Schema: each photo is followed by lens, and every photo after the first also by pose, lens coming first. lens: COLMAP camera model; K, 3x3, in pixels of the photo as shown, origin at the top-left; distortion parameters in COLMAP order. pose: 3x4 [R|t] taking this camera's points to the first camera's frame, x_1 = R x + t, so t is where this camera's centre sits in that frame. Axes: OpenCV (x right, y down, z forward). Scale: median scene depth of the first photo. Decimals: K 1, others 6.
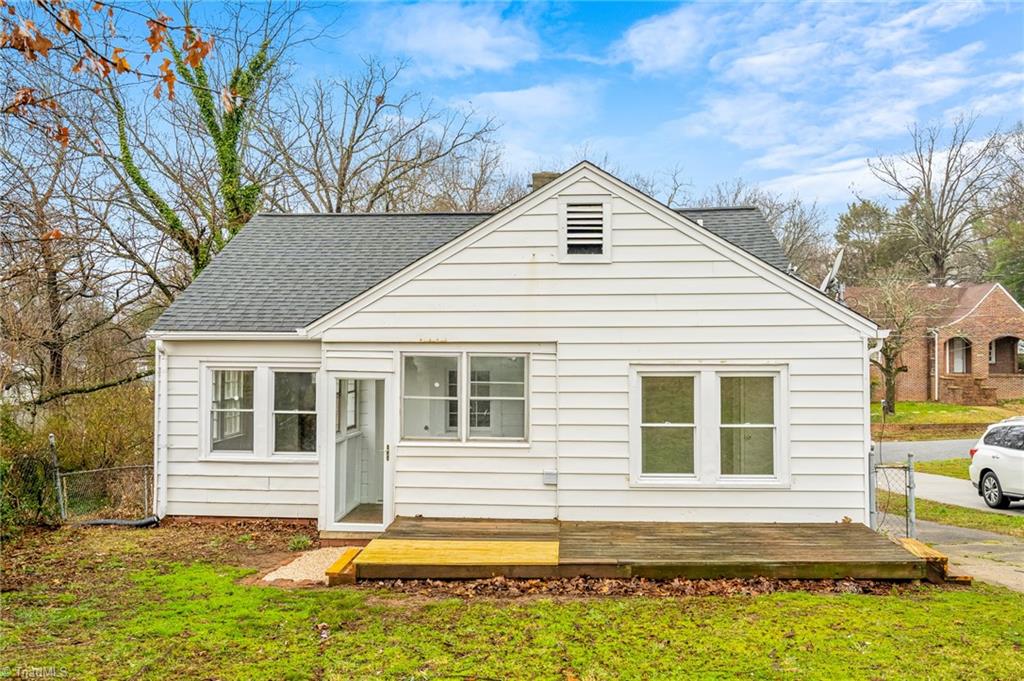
lens RADIAL K [[834.2, 0, 511.2], [0, 834.2, 340.3], [0, 0, 1]] dist [0.009954, 0.001945]
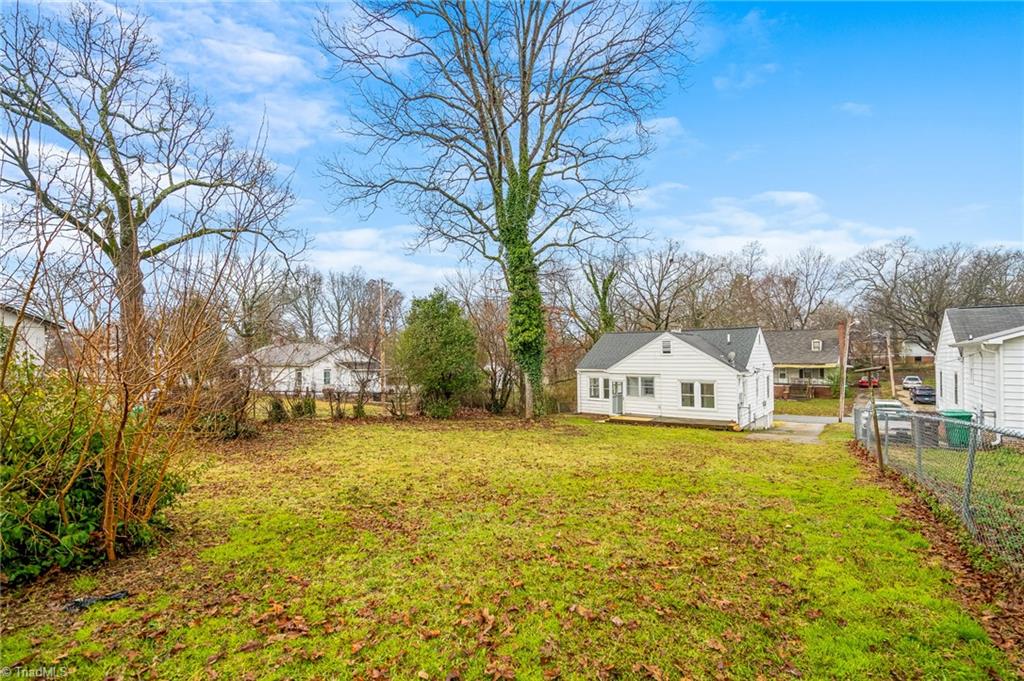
lens RADIAL K [[473.0, 0, 513.6], [0, 473.0, 344.5], [0, 0, 1]] dist [0.002597, 0.000711]
pose [[0.837904, -0.017544, -0.545535, 0.728092], [0.011521, 0.999829, -0.014457, -0.120590], [0.545696, 0.005828, 0.837963, -1.397895]]
